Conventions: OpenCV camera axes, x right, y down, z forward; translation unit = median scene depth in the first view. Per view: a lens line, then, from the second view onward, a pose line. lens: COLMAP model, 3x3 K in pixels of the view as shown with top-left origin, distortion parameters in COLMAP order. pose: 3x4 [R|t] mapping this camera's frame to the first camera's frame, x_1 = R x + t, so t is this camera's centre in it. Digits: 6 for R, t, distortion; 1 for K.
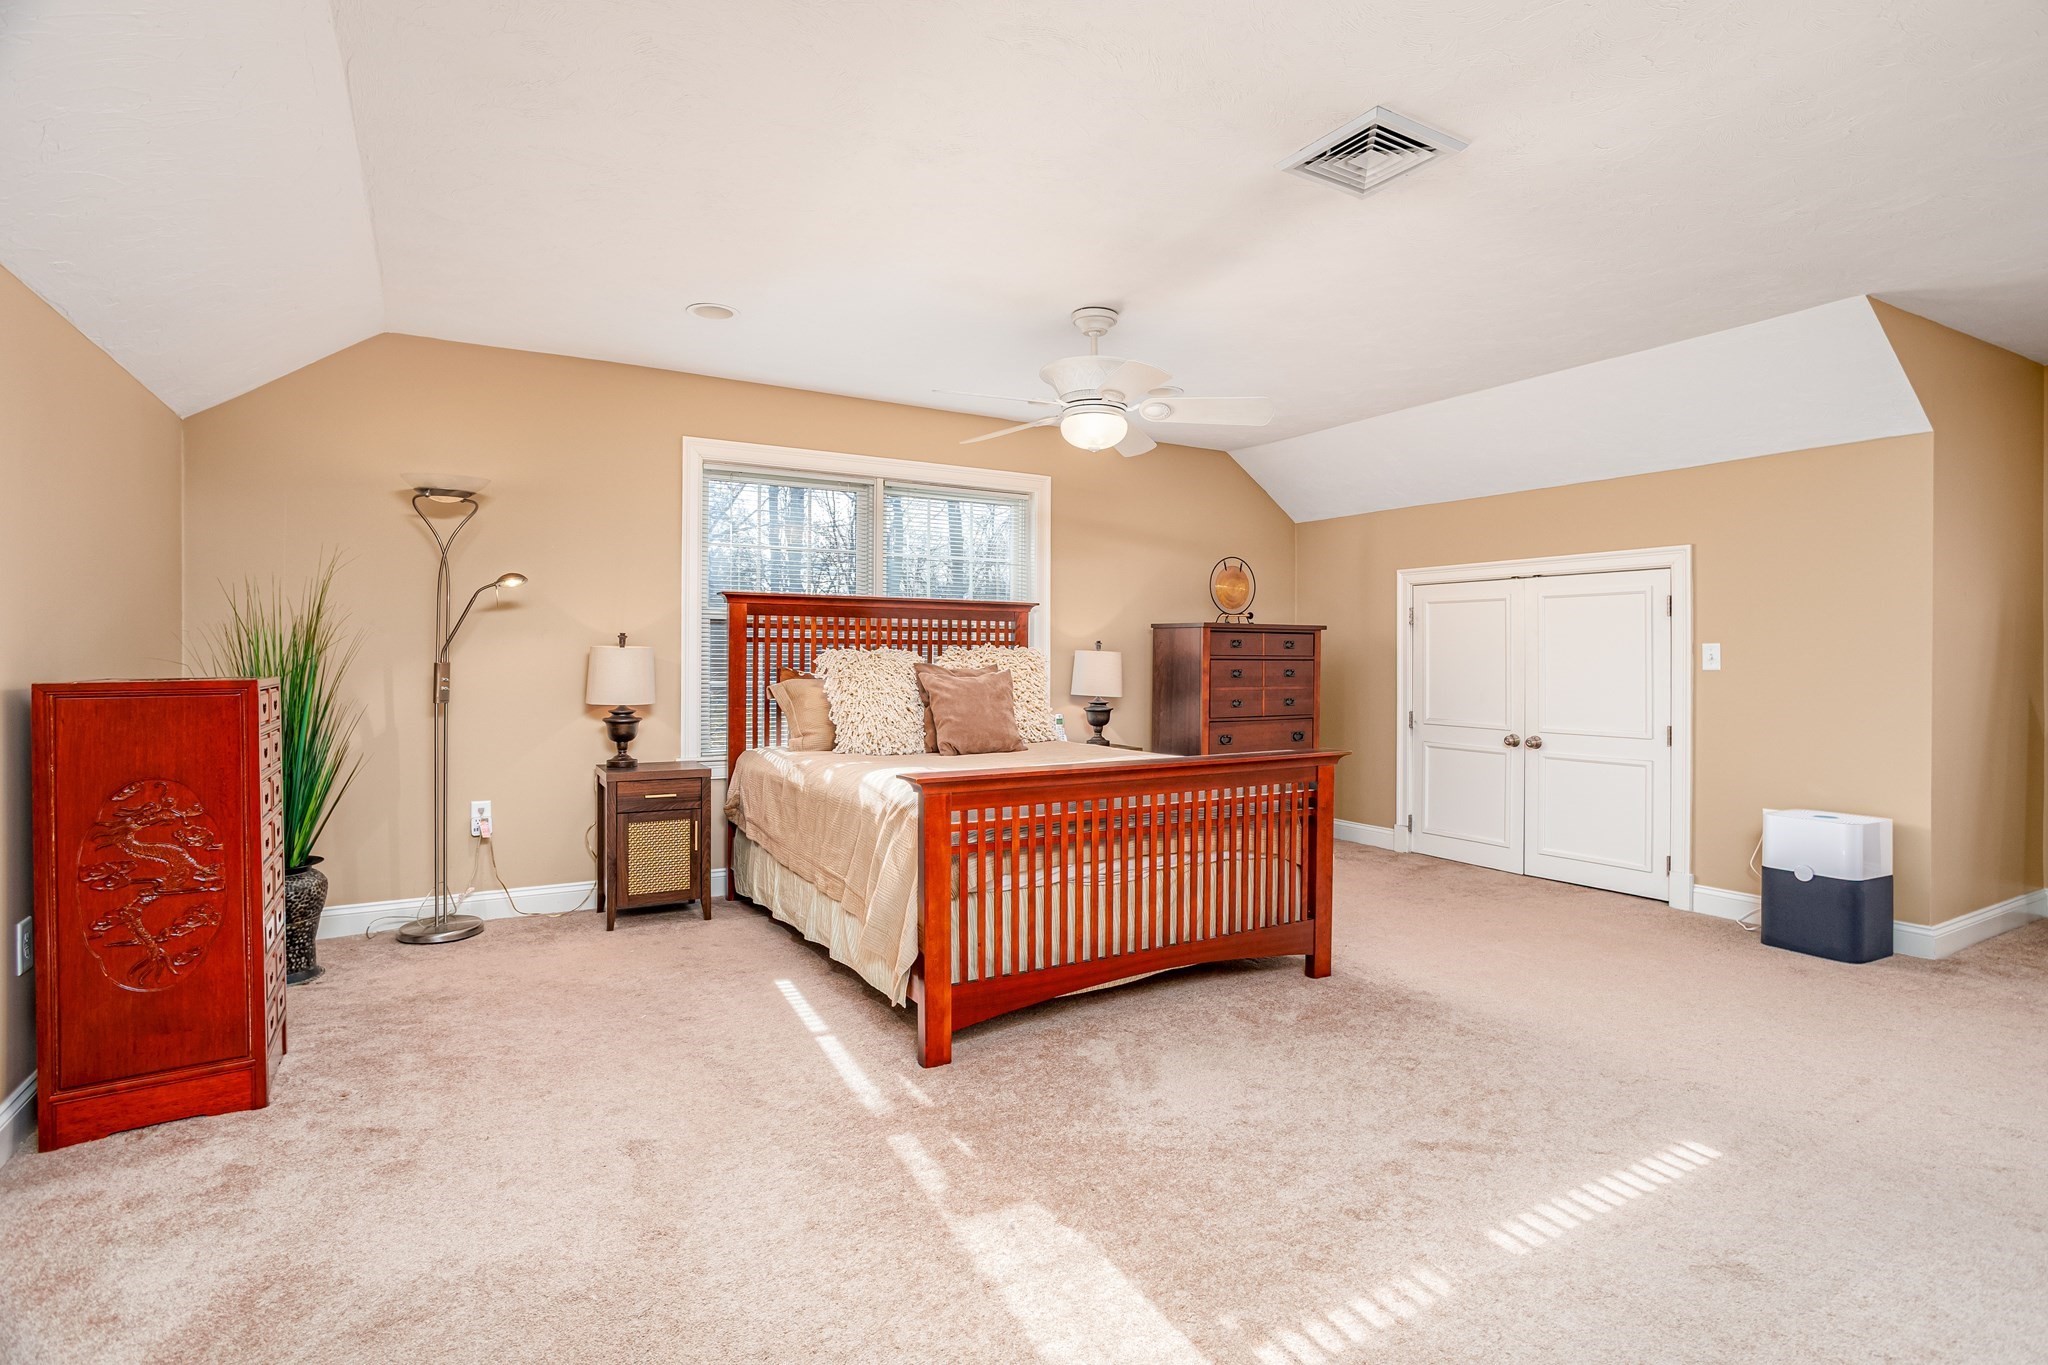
lens RADIAL K [[999.0, 0, 1019.0], [0, 999.0, 678.1], [0, 0, 1]] dist [-0.020811, 0.002896]
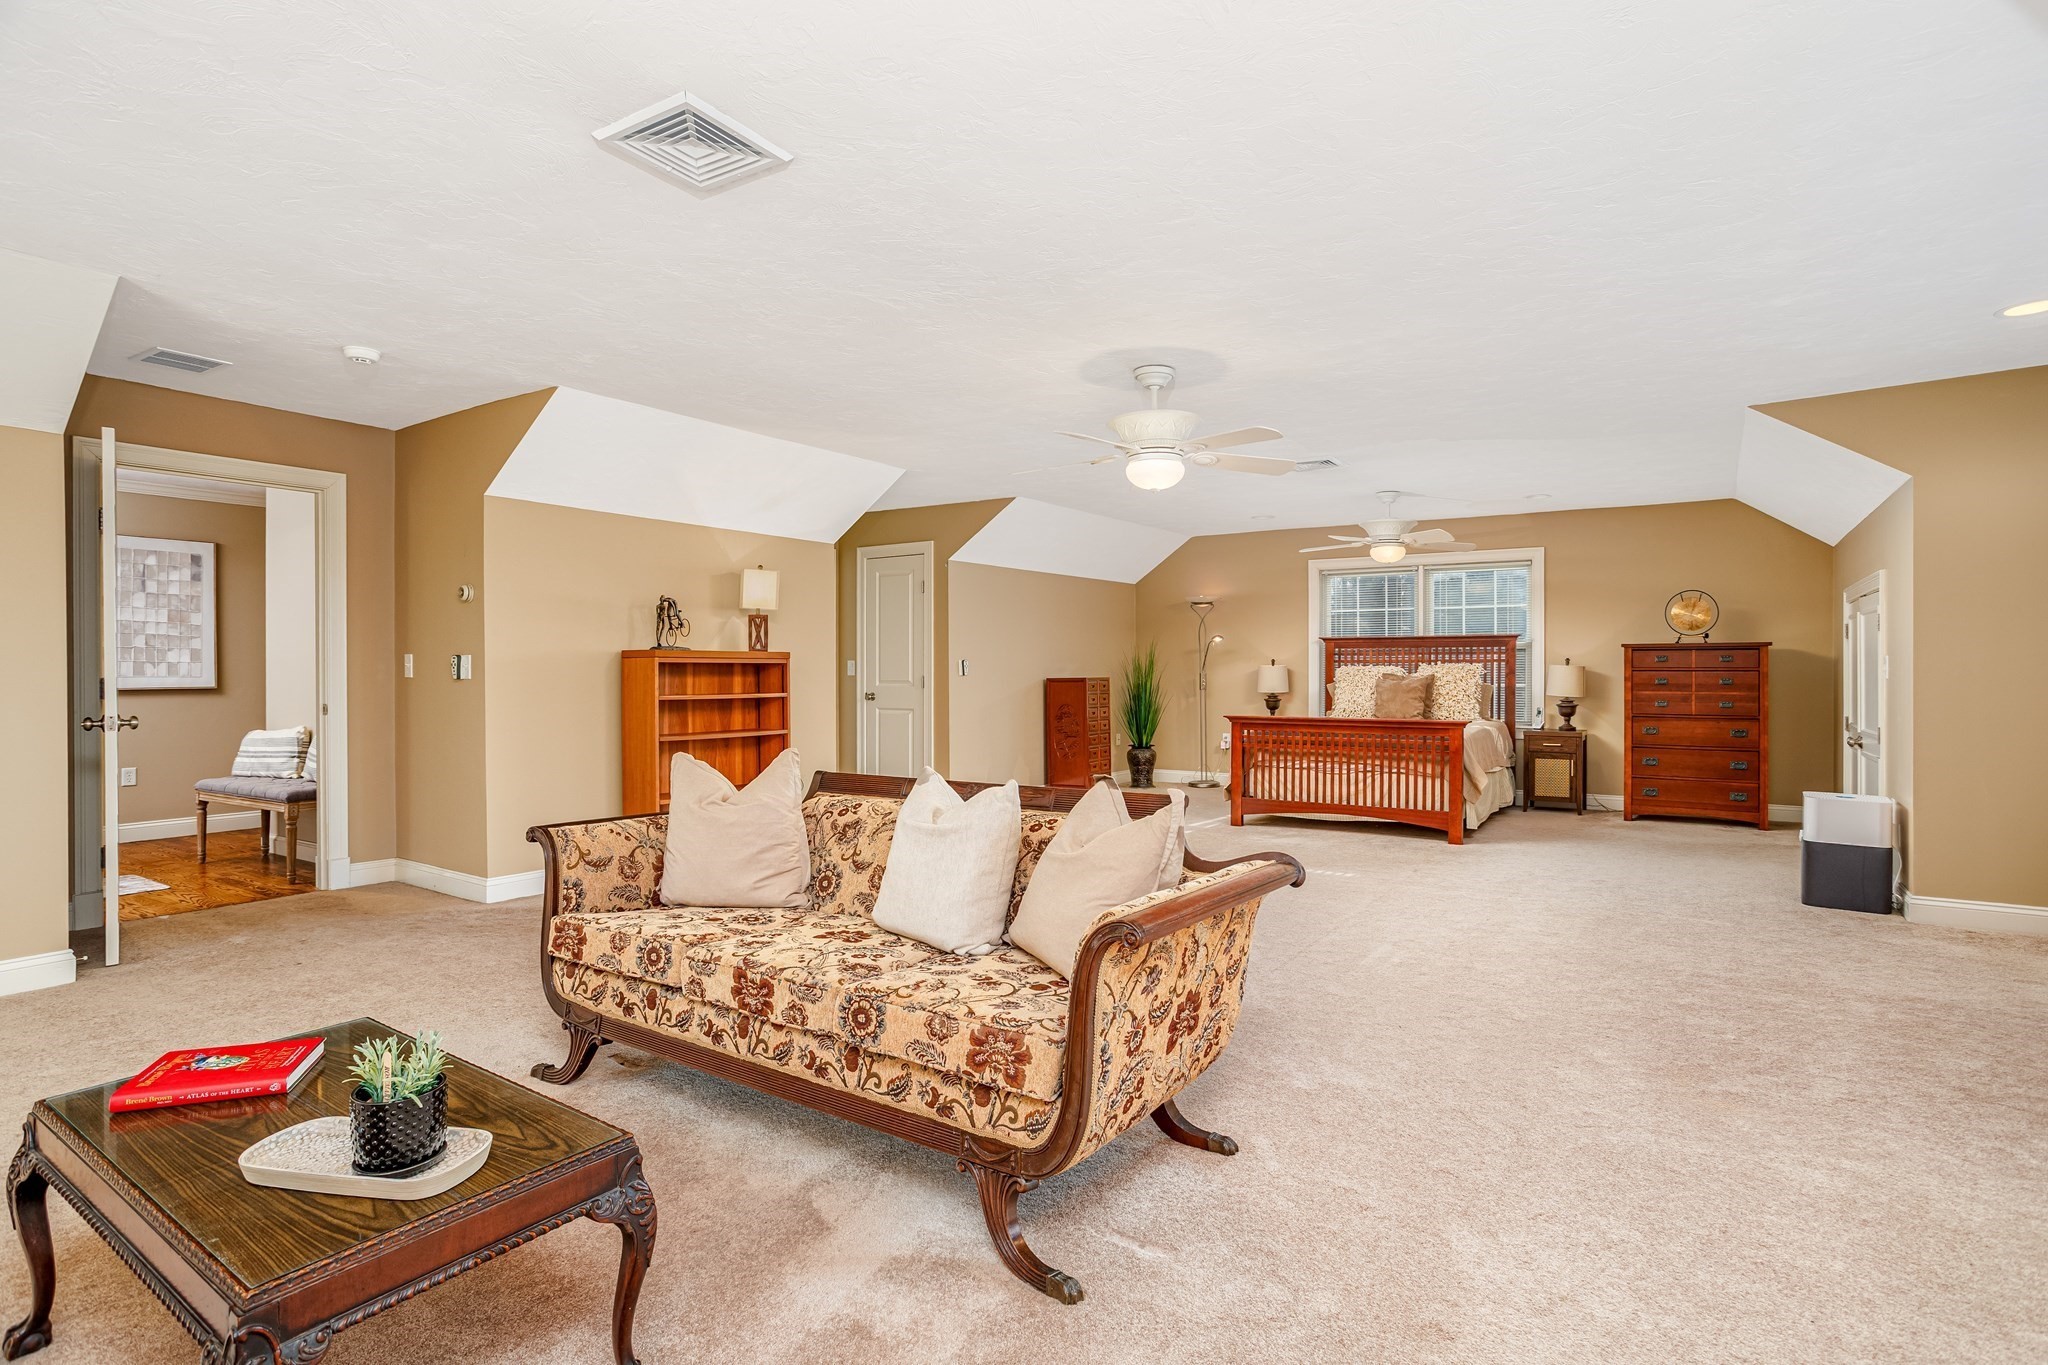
lens RADIAL K [[999.0, 0, 1029.3], [0, 999.0, 680.2], [0, 0, 1]] dist [-0.020811, 0.002896]
pose [[0.439363, 0.004398, -0.898299, 1.070653], [-0.016129, 0.999865, -0.002994, 0.011967], [0.898165, 0.015804, 0.439375, -0.337051]]
